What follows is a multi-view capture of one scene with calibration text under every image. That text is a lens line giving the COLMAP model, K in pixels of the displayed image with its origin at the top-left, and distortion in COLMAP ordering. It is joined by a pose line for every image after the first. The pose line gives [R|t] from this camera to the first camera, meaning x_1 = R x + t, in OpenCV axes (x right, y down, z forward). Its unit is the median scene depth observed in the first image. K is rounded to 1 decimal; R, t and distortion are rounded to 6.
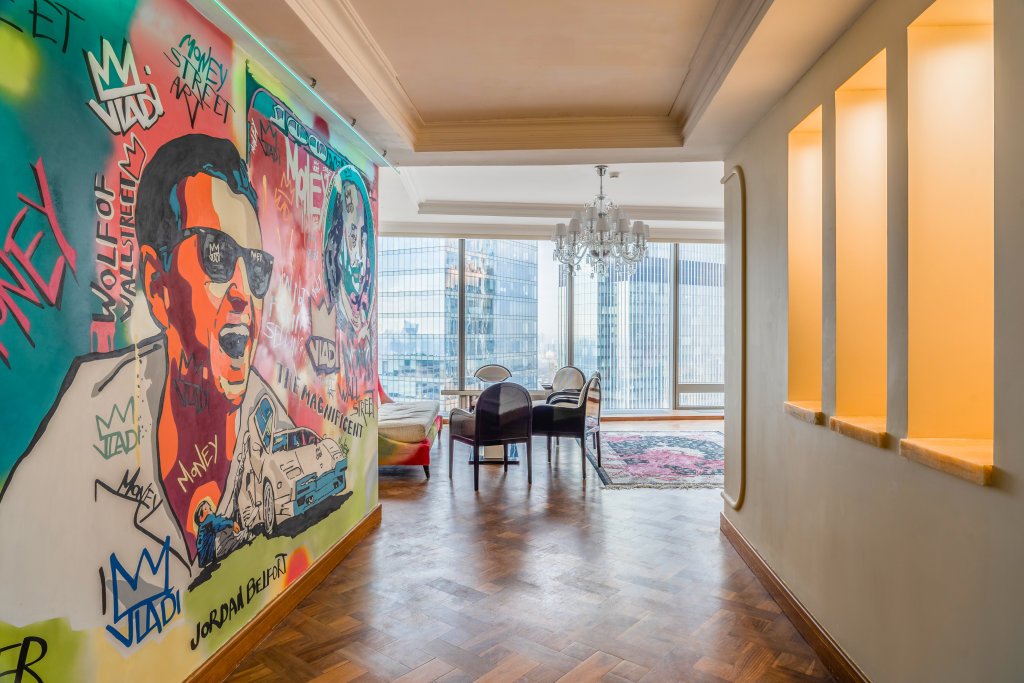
lens RADIAL K [[701.6, 0, 512.0], [0, 701.6, 341.5], [0, 0, 1]] dist [0.001224, -0.004828]
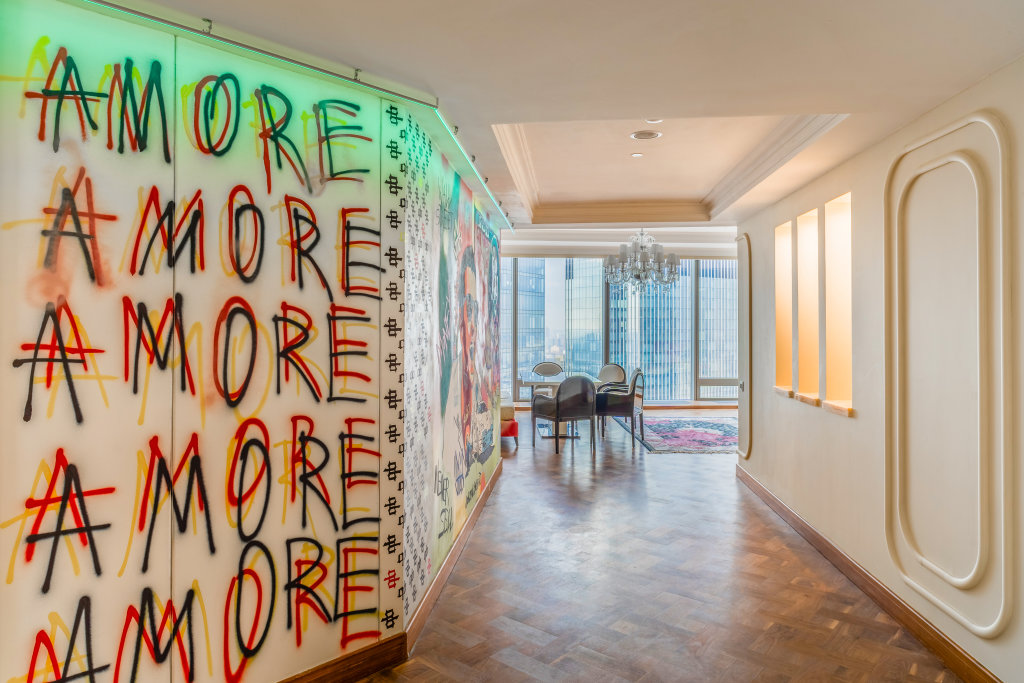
lens RADIAL K [[713.2, 0, 478.0], [0, 713.2, 339.7], [0, 0, 1]] dist [0.002271, -0.000363]
pose [[0.998325, -0.001267, -0.057836, -0.115557], [0.001499, 0.999991, 0.003972, -0.017733], [0.057830, -0.004053, 0.998318, -0.387529]]
